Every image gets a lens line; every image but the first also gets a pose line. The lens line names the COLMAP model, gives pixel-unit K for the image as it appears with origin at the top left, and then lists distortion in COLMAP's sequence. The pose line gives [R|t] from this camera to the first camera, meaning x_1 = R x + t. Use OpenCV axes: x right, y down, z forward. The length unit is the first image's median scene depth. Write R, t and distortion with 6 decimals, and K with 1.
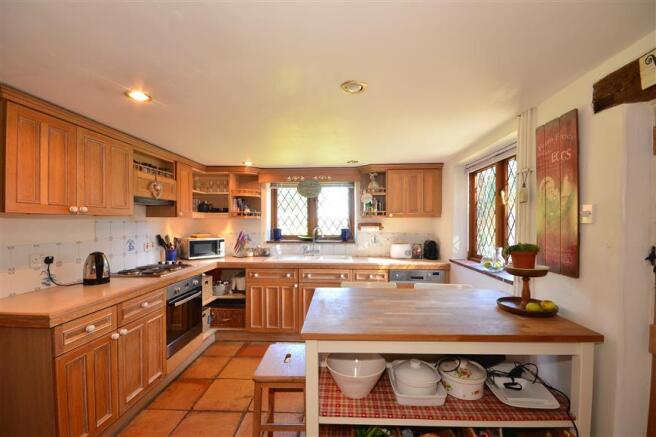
lens RADIAL K [[287.3, 0, 328.0], [0, 287.3, 218.5], [0, 0, 1]] dist [0.000901, 0.000173]
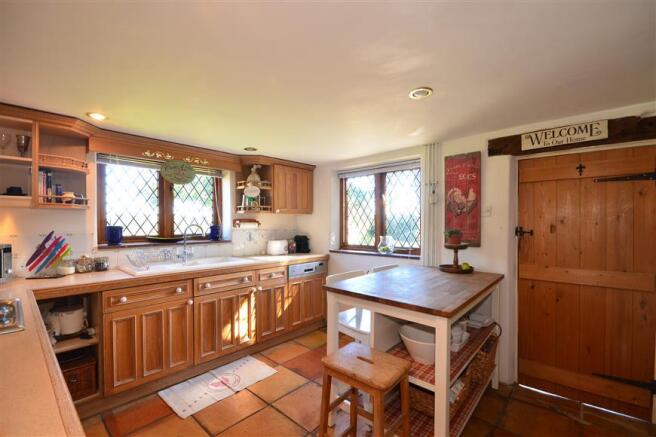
lens RADIAL K [[287.3, 0, 328.0], [0, 287.3, 218.5], [0, 0, 1]] dist [0.000901, 0.000173]
pose [[0.628764, 0.012903, 0.777489, -0.437290], [-0.008979, 0.999916, -0.009333, 0.022000], [-0.777544, -0.001113, 0.628828, 0.248295]]
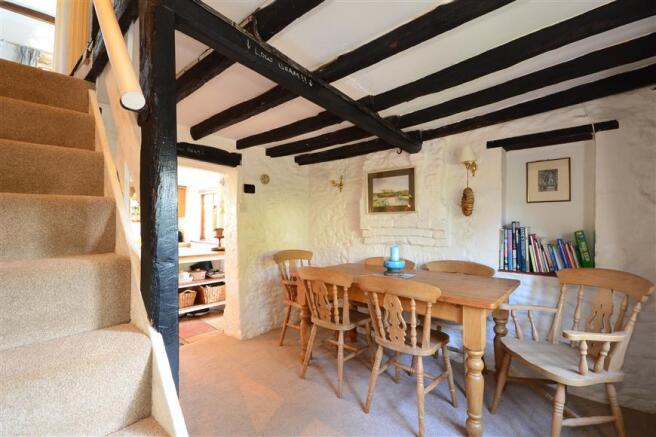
lens RADIAL K [[287.3, 0, 328.0], [0, 287.3, 218.5], [0, 0, 1]] dist [0.000901, 0.000173]
pose [[0.639670, 0.006003, 0.768626, -0.415462], [-0.008002, 0.999967, -0.001150, -0.007407], [-0.768608, -0.005415, 0.639698, -0.826245]]
